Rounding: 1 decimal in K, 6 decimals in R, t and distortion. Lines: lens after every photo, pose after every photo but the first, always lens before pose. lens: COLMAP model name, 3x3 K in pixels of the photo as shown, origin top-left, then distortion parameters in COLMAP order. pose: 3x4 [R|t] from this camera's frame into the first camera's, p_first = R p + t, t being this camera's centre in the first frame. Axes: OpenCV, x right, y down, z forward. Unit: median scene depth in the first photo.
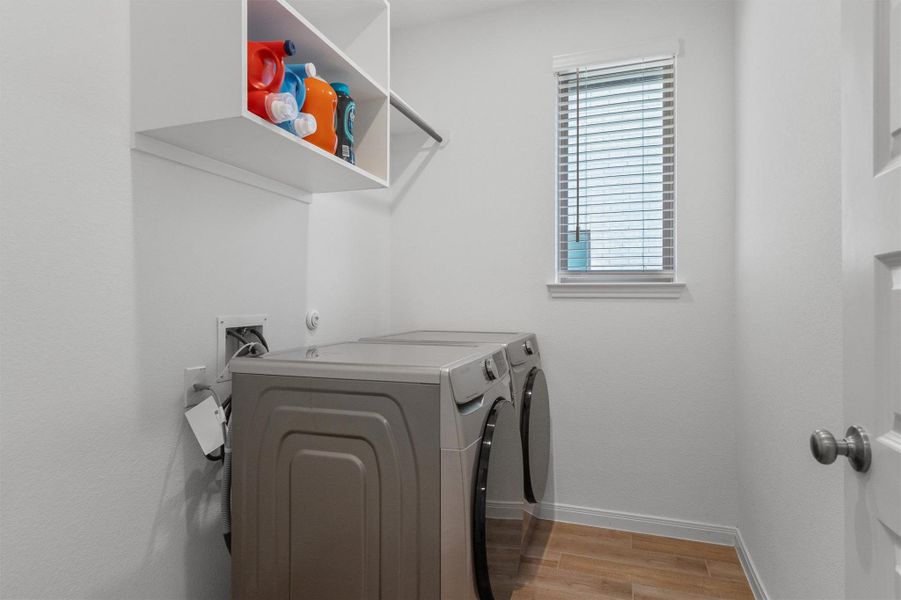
lens RADIAL K [[486.9, 0, 448.0], [0, 486.9, 297.0], [0, 0, 1]] dist [-0.000998, 0.000613]
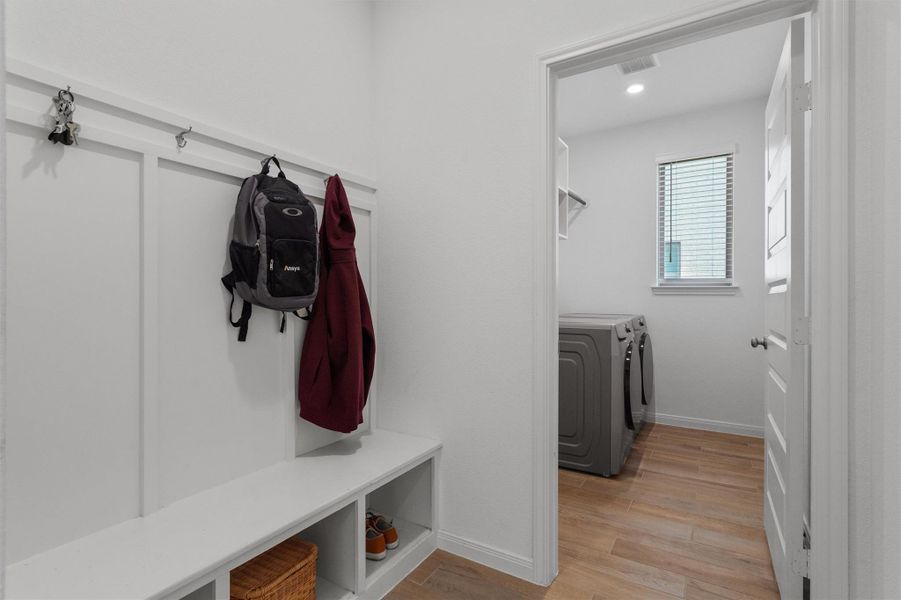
lens RADIAL K [[430.6, 0, 448.6], [0, 430.6, 297.6], [0, 0, 1]] dist [0.000015, 0.000444]
pose [[0.977645, 0.001570, -0.210258, -0.190514], [0.000866, 0.999934, 0.011492, -0.007138], [0.210262, -0.011418, 0.977578, -0.690473]]
